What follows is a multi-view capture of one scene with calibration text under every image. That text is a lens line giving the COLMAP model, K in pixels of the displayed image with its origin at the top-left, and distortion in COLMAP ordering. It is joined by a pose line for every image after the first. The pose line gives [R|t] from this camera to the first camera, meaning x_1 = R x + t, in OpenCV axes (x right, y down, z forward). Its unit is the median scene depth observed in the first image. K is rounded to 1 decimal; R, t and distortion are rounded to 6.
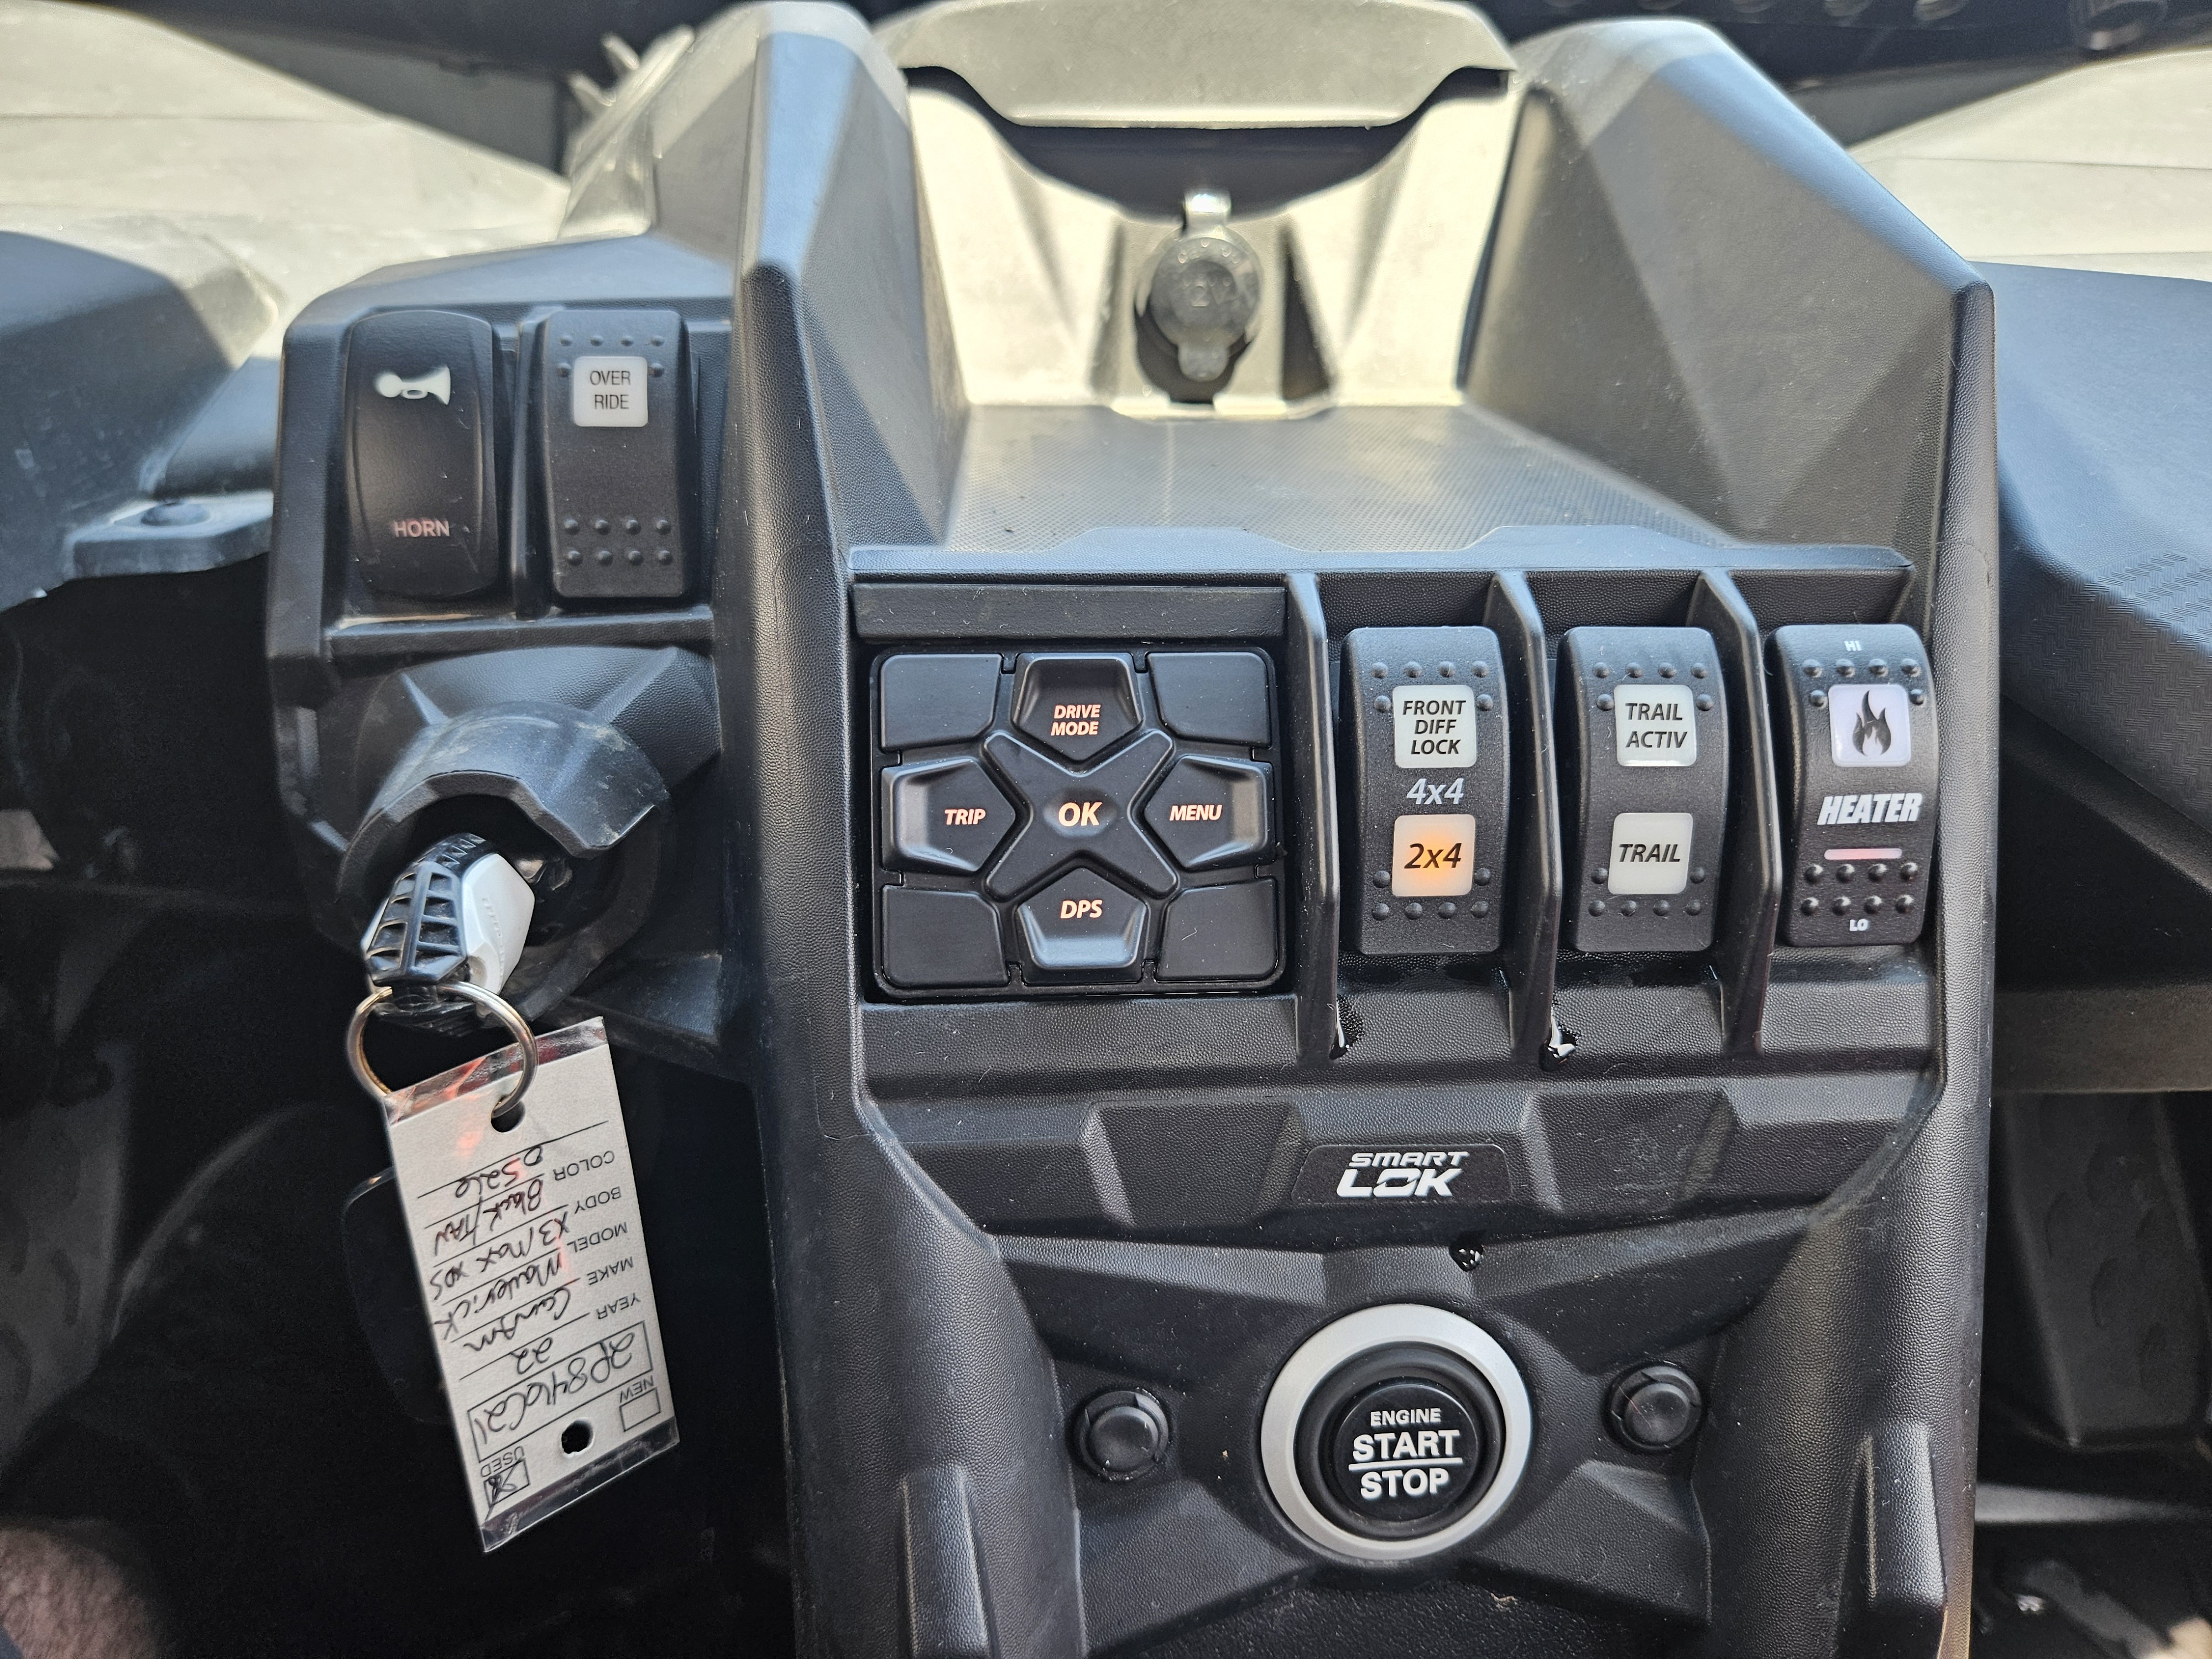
lens RADIAL K [[1492.6, 0, 1106.0], [0, 1492.6, 829.5], [0, 0, 1]] dist [0.079014, -0.102428]
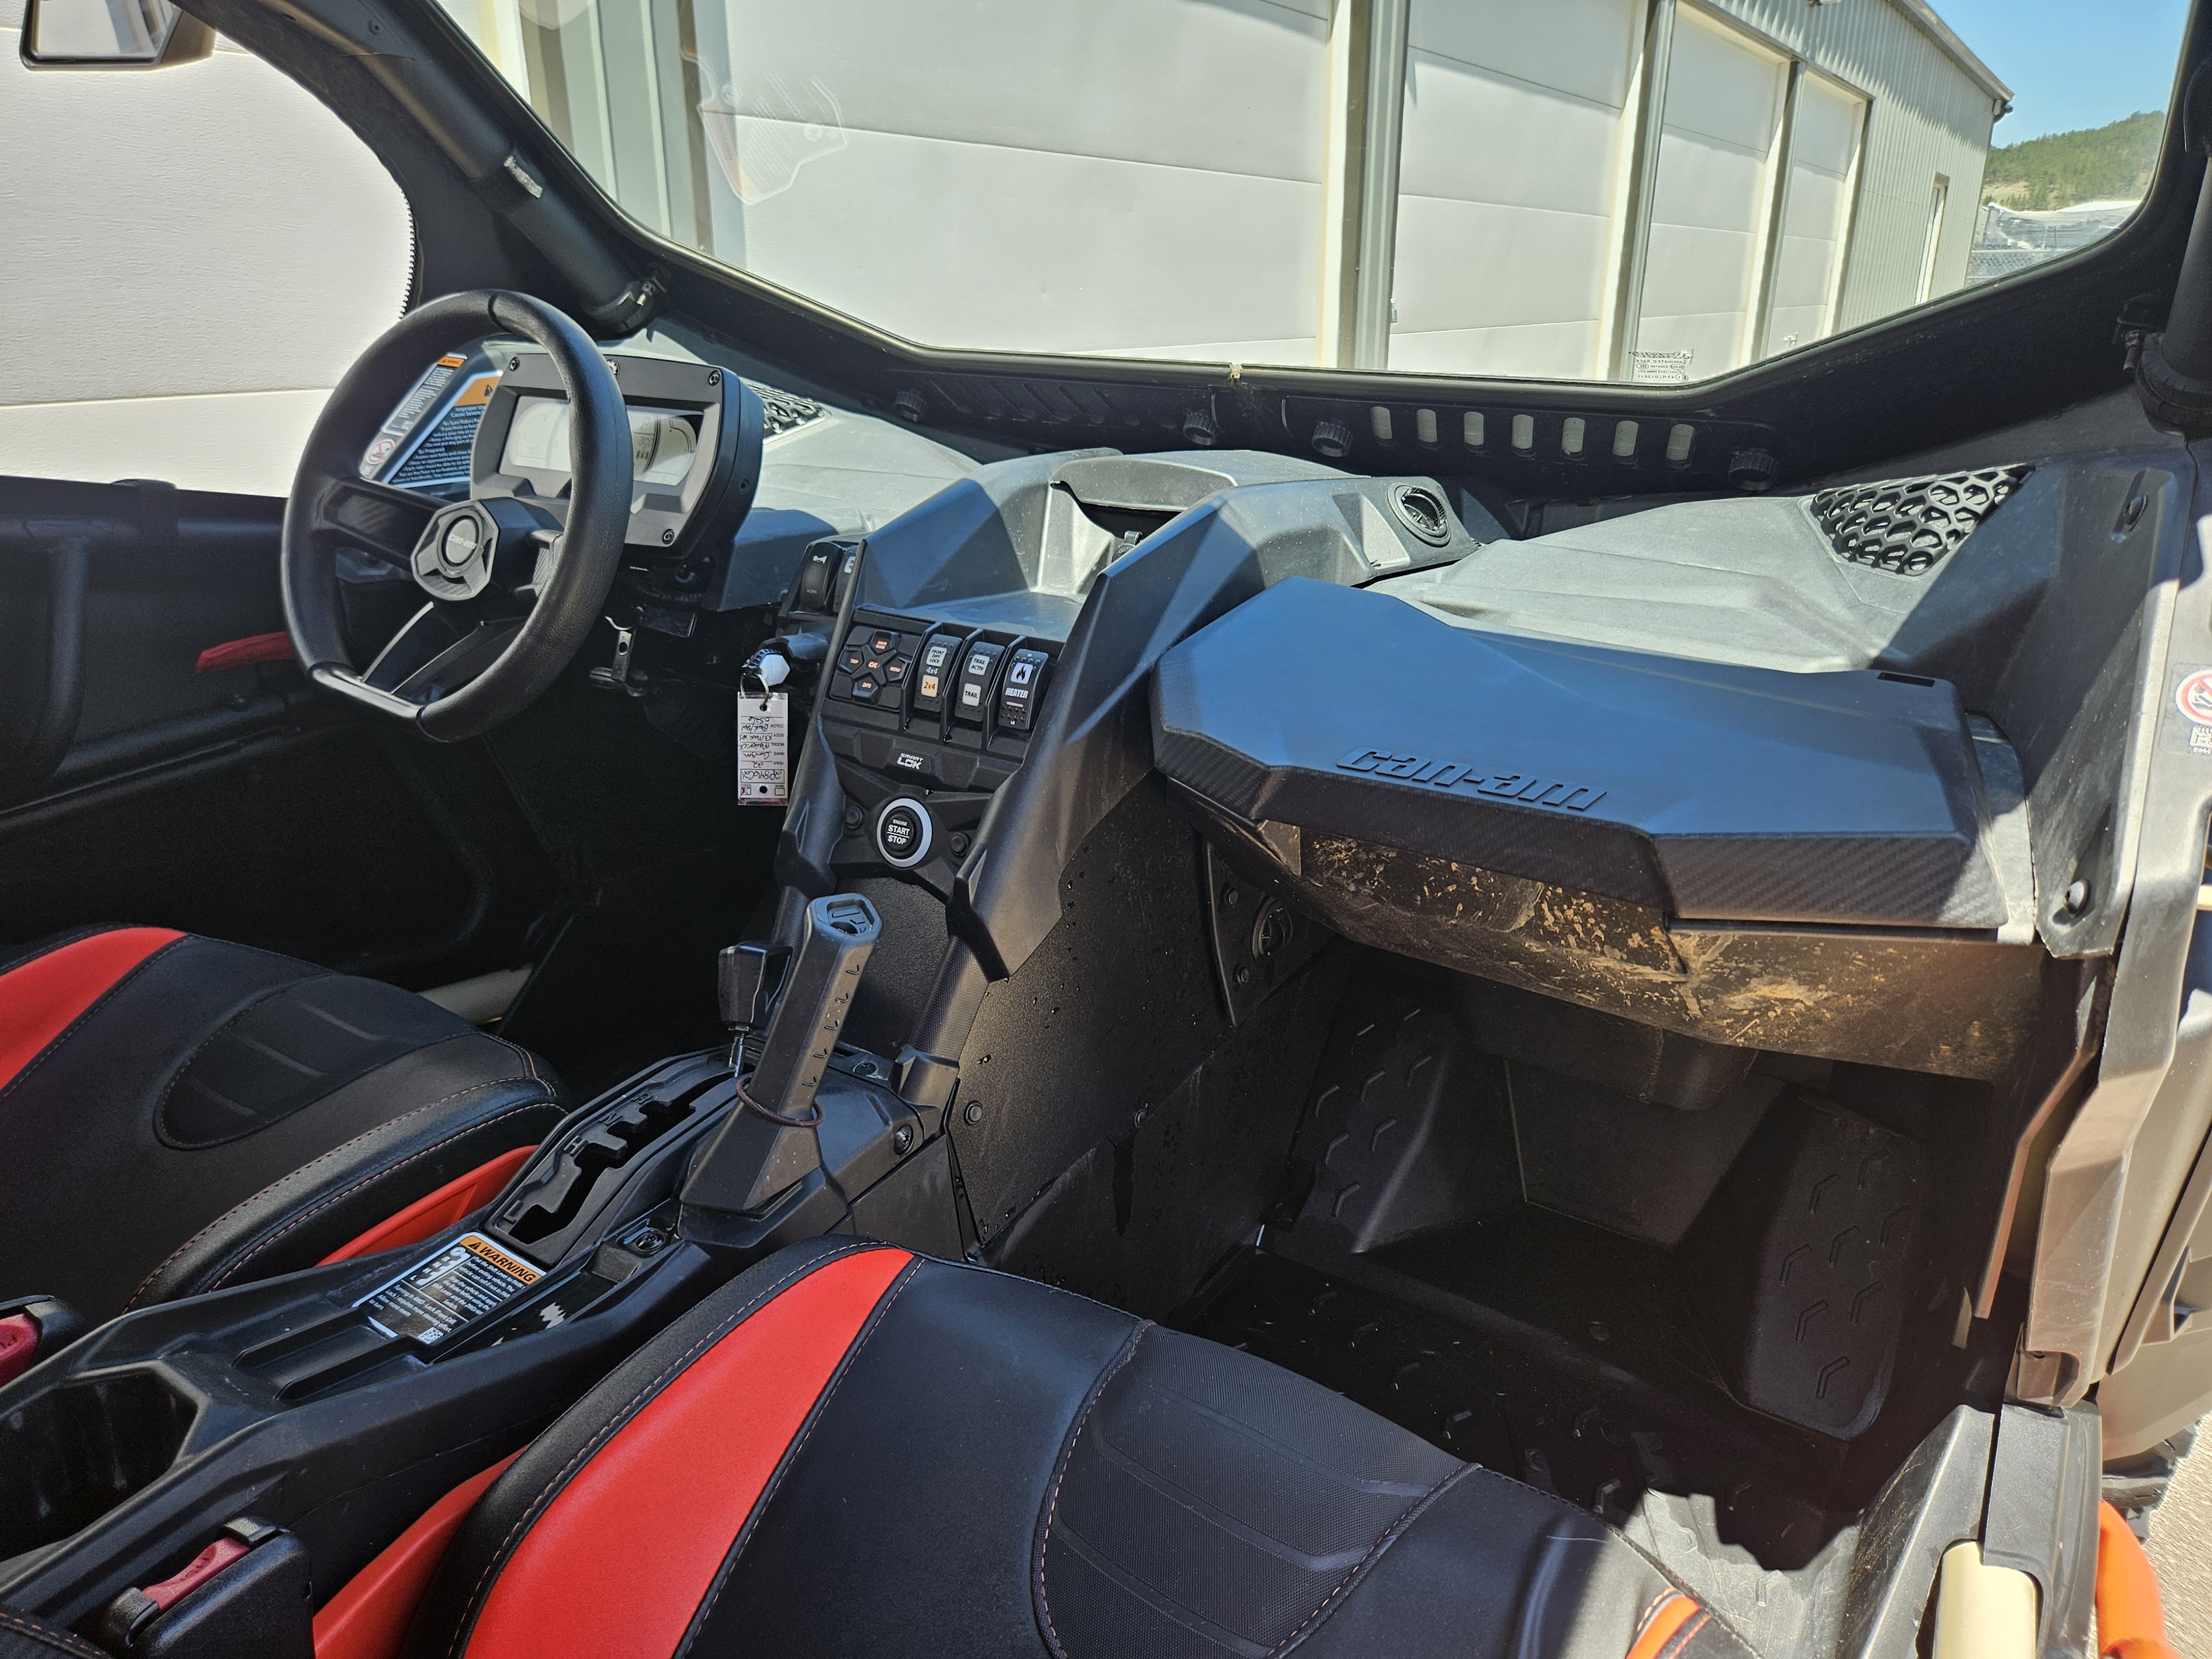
lens RADIAL K [[1492.6, 0, 1106.0], [0, 1492.6, 829.5], [0, 0, 1]] dist [0.079014, -0.102428]
pose [[0.795768, 0.199365, -0.571845, 3.050222], [-0.286268, 0.955936, -0.065093, 0.527359], [0.533670, 0.215500, 0.817775, -2.063920]]
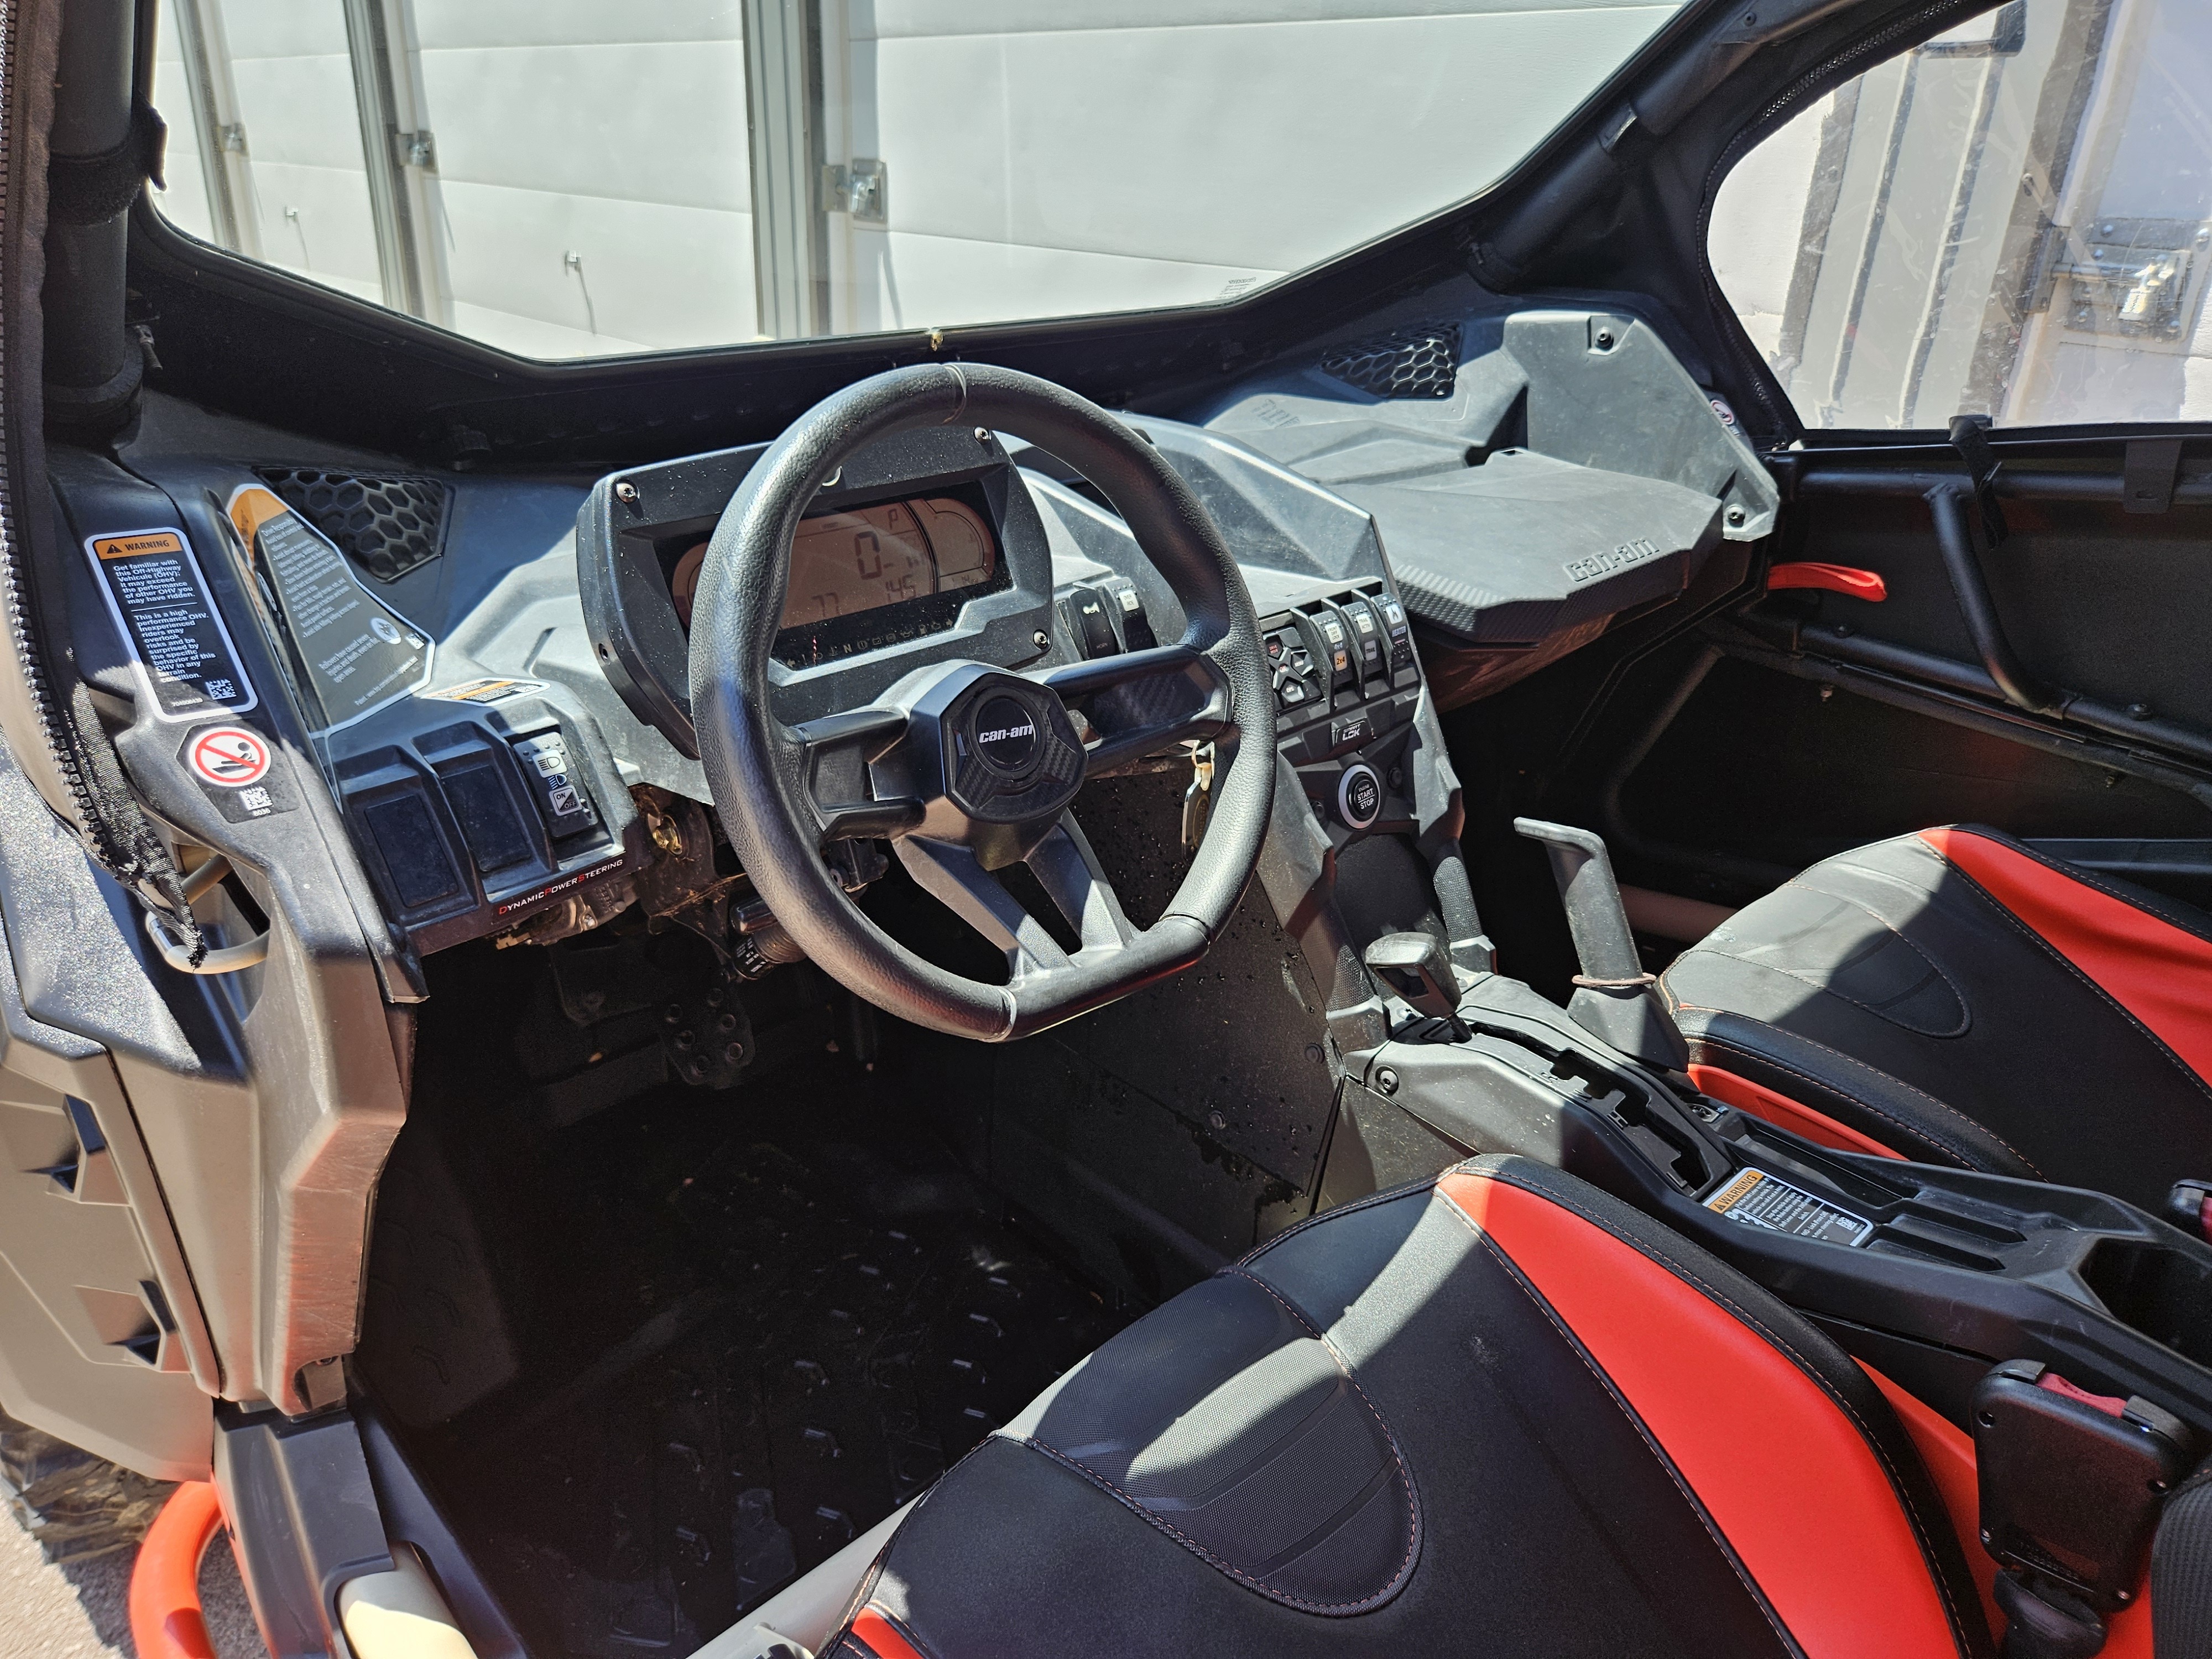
lens RADIAL K [[1492.6, 0, 1106.0], [0, 1492.6, 829.5], [0, 0, 1]] dist [0.079014, -0.102428]
pose [[0.789841, -0.282774, 0.544233, -2.913857], [0.292020, 0.953719, 0.071729, -0.027695], [-0.539329, 0.102273, 0.835862, -2.321807]]
